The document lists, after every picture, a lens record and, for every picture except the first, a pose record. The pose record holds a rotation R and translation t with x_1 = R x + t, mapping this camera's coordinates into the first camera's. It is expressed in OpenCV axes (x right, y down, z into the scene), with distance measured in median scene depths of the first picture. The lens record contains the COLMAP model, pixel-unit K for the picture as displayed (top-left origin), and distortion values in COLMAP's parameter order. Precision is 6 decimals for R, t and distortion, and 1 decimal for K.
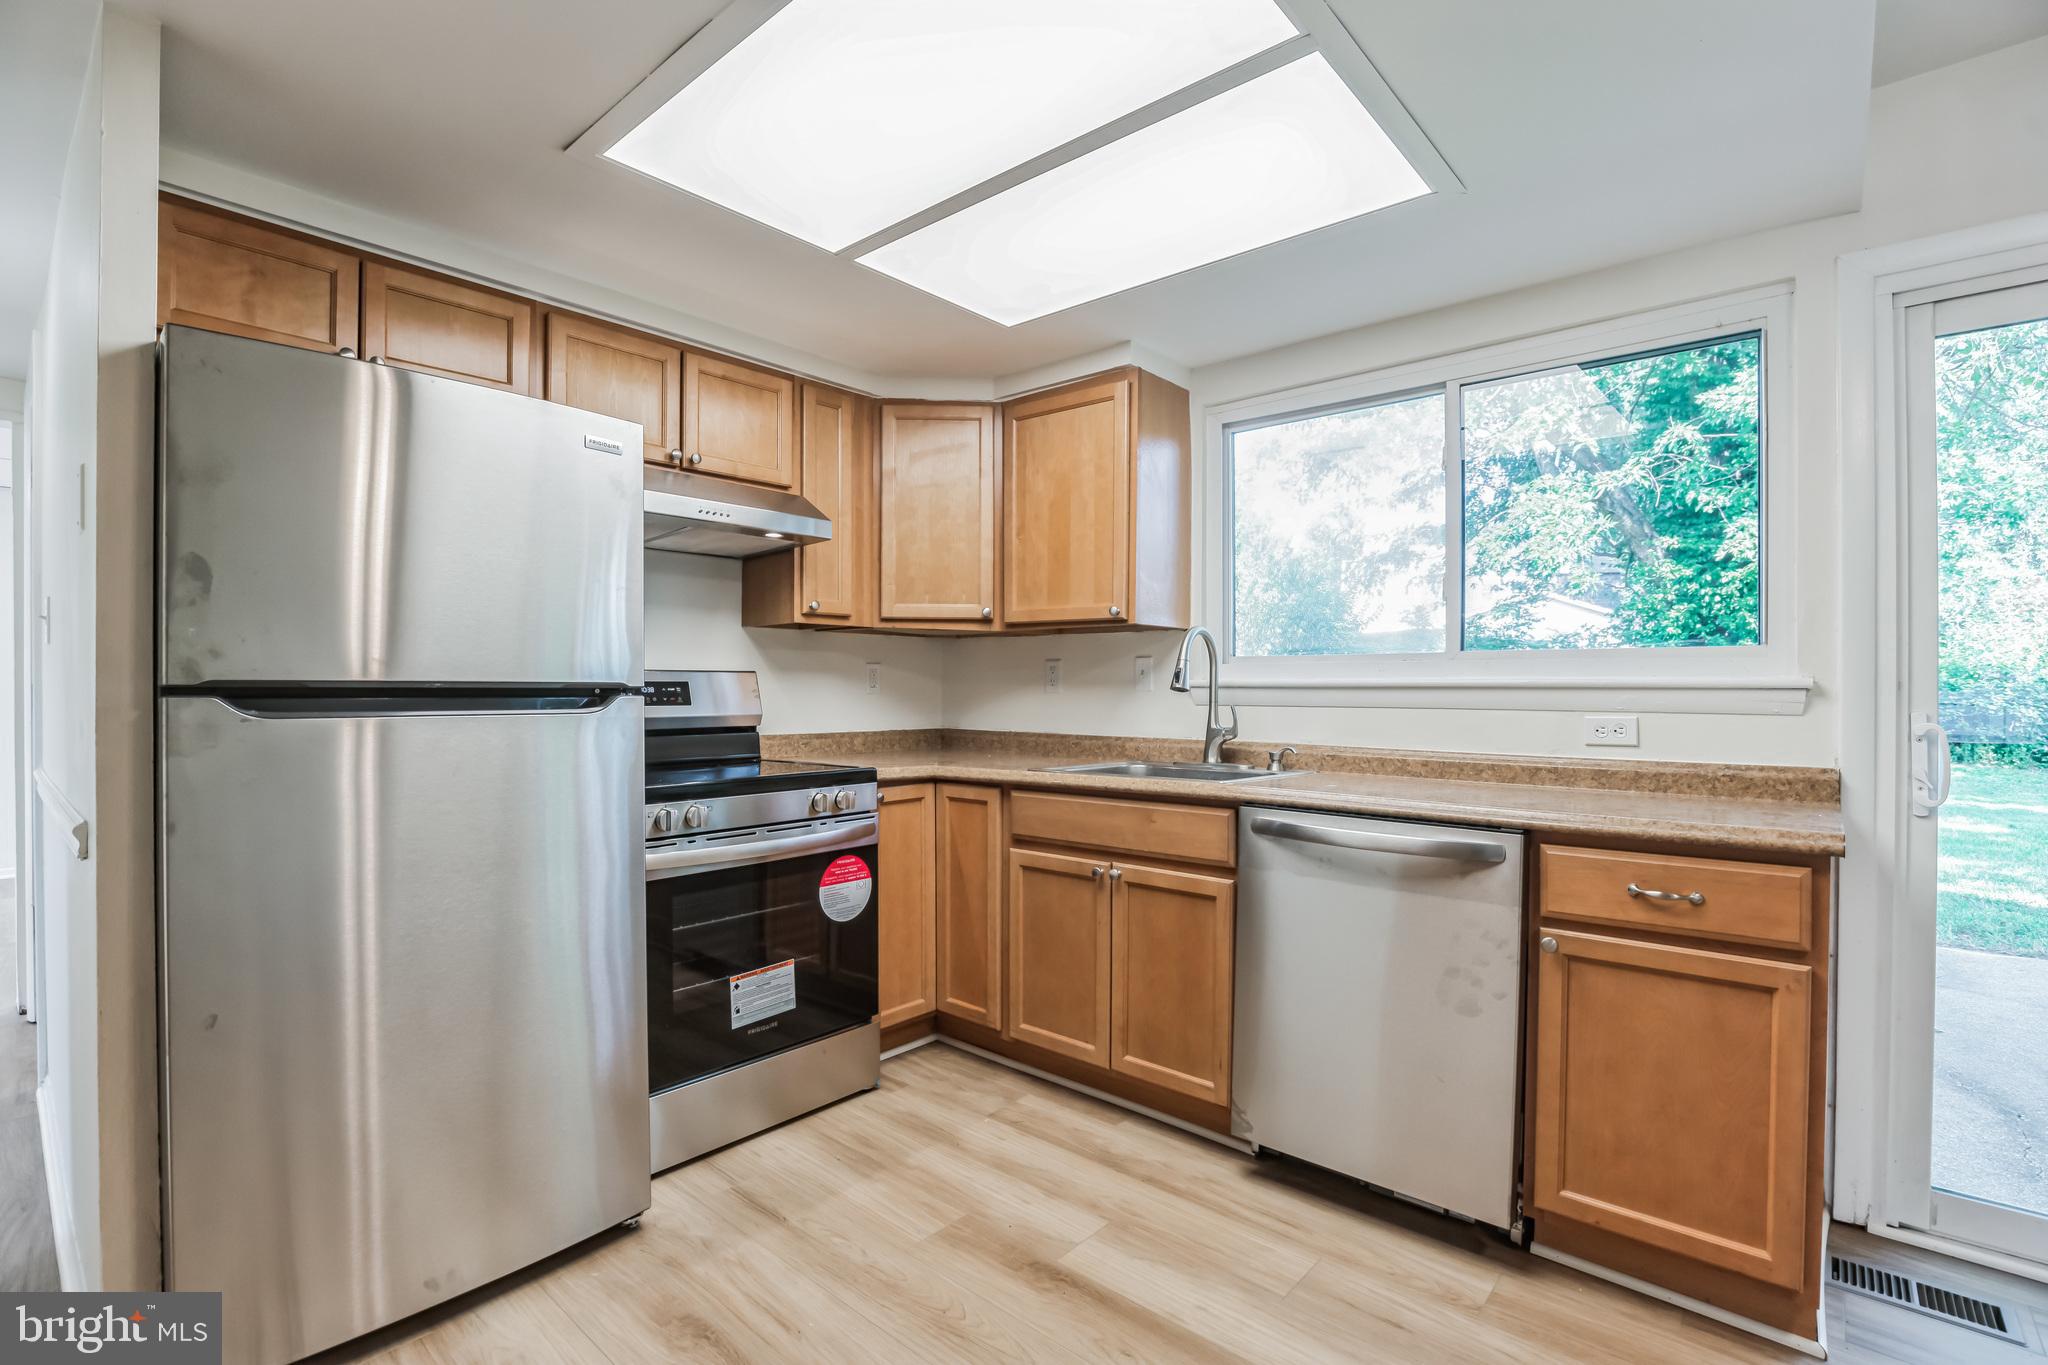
lens RADIAL K [[941.0, 0, 1026.4], [0, 941.0, 689.4], [0, 0, 1]] dist [-0.027092, 0.000689]
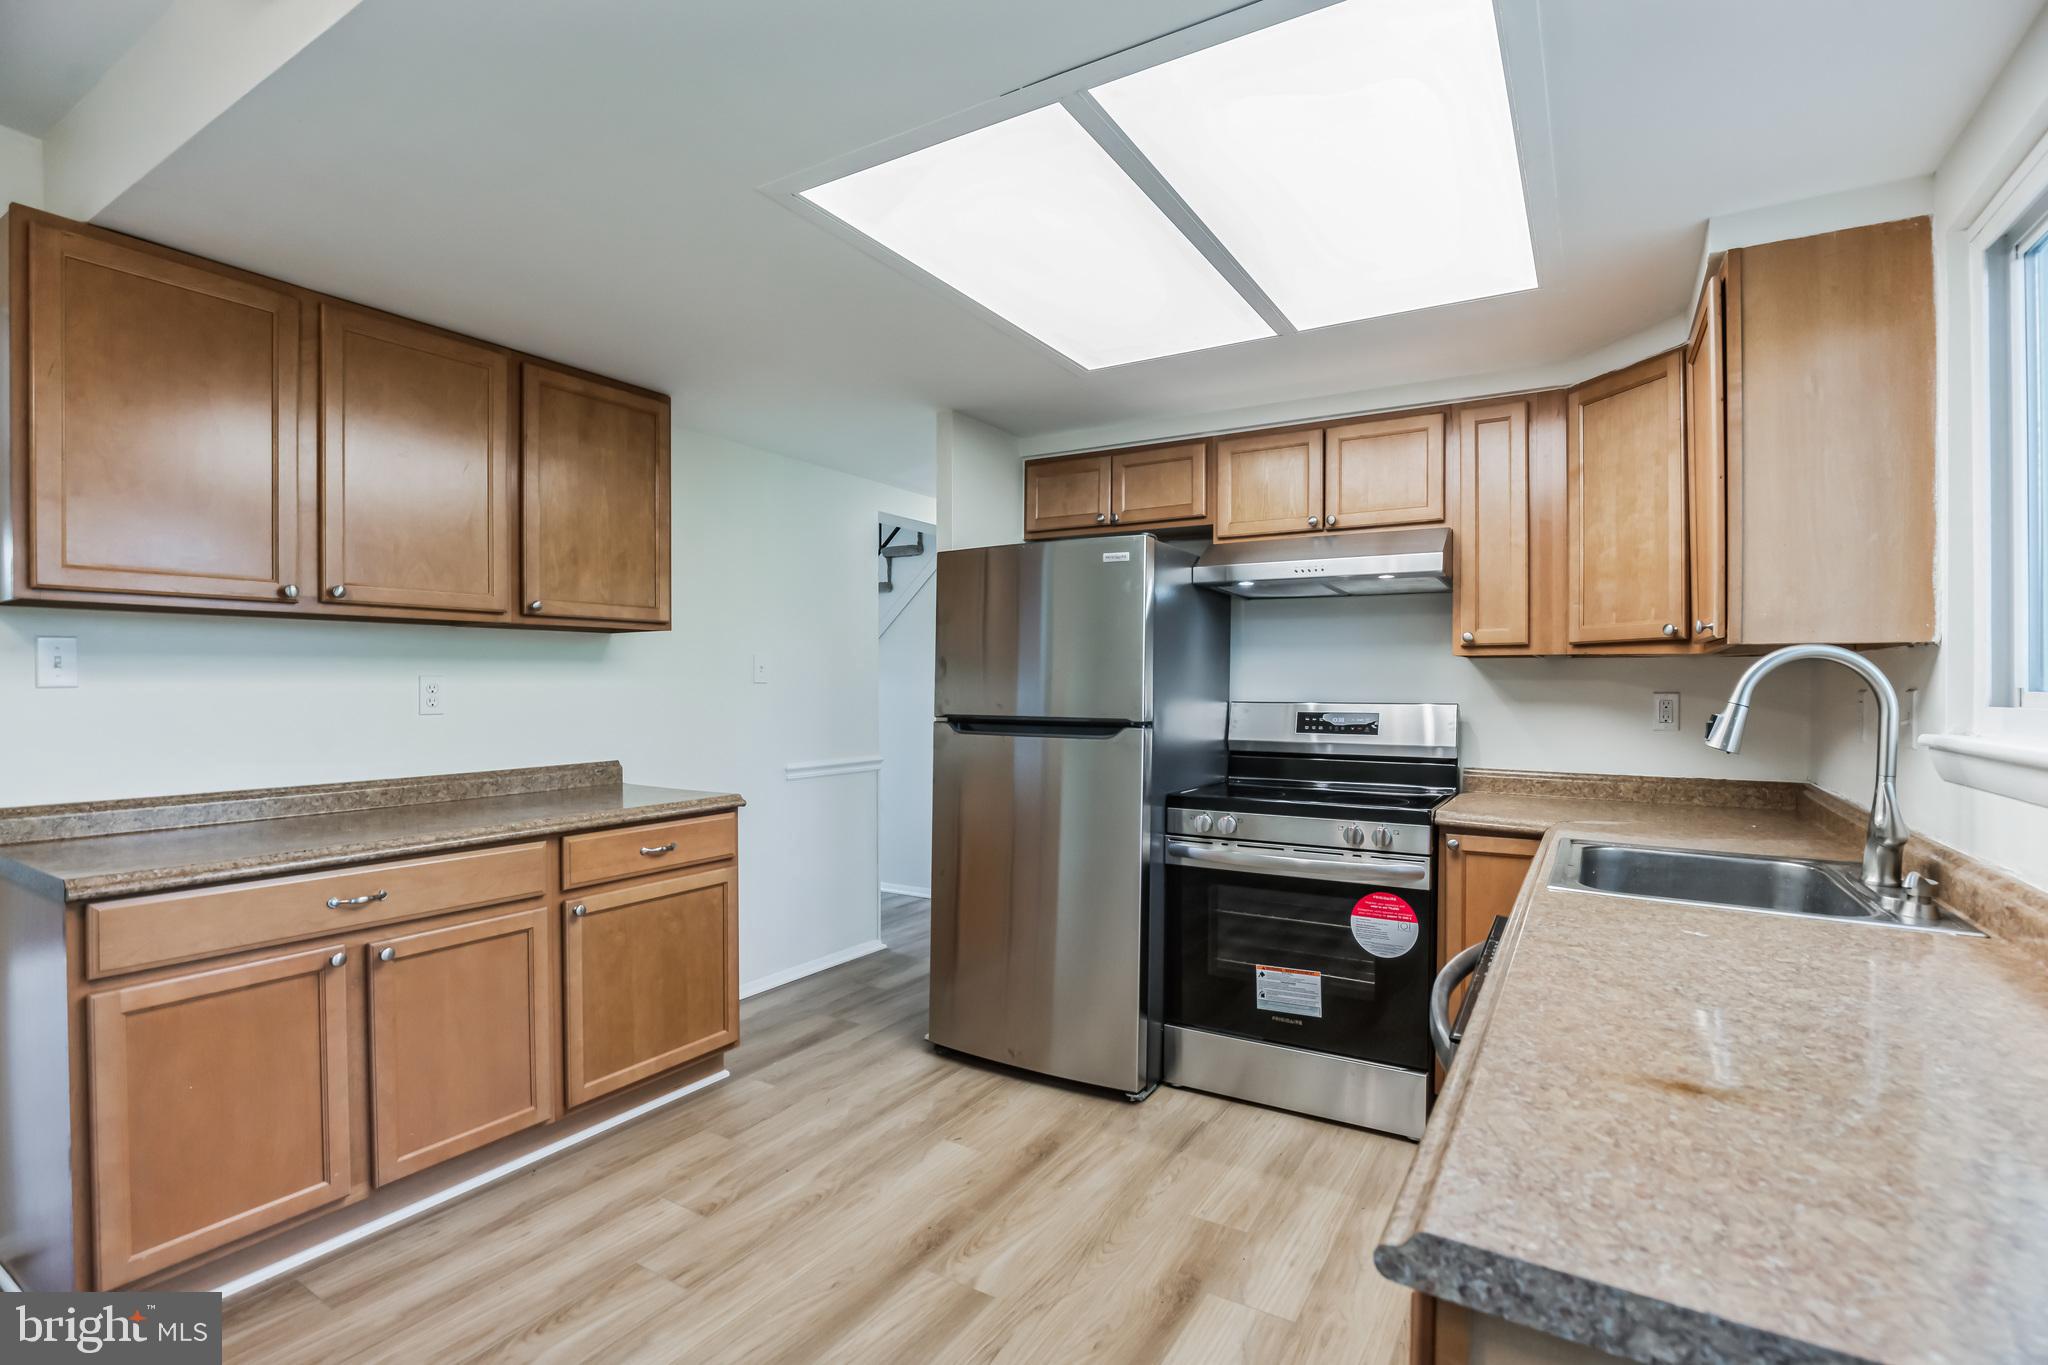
lens RADIAL K [[945.1, 0, 1037.5], [0, 945.1, 691.3], [0, 0, 1]] dist [-0.024241, 0.000357]
pose [[0.176007, 0.005473, -0.984374, 0.770077], [-0.004401, 0.999979, 0.004773, -0.044232], [0.984379, 0.003493, 0.176027, 0.477465]]
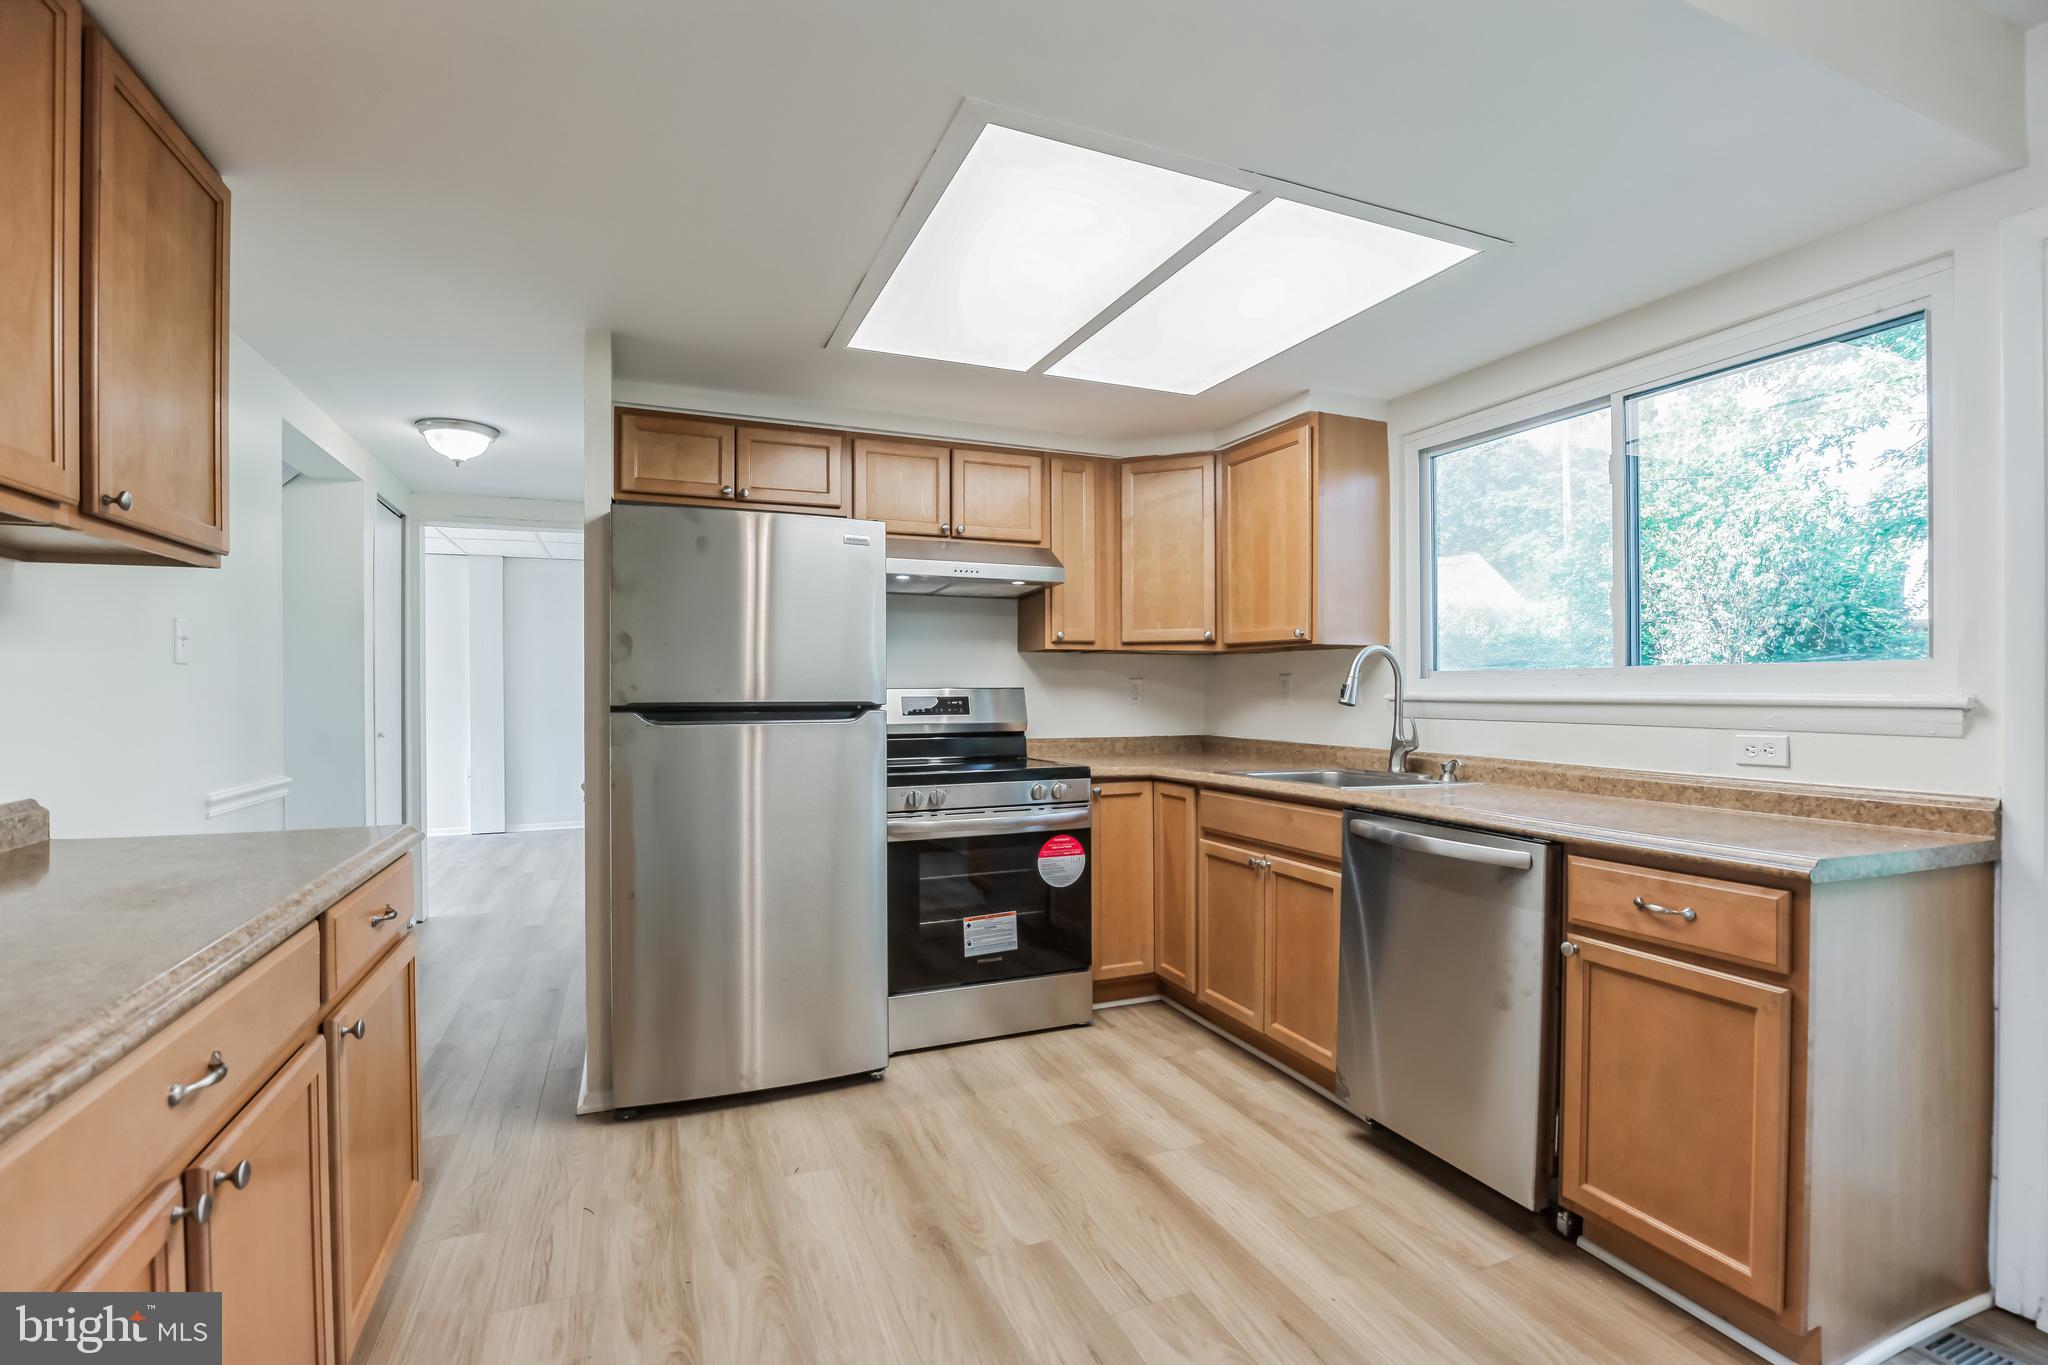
lens RADIAL K [[945.1, 0, 1037.5], [0, 945.1, 691.3], [0, 0, 1]] dist [-0.024241, 0.000357]
pose [[0.900372, -0.003668, -0.435106, 0.348348], [0.003237, 0.999993, -0.001732, -0.015267], [0.435109, 0.000151, 0.900378, -0.166153]]
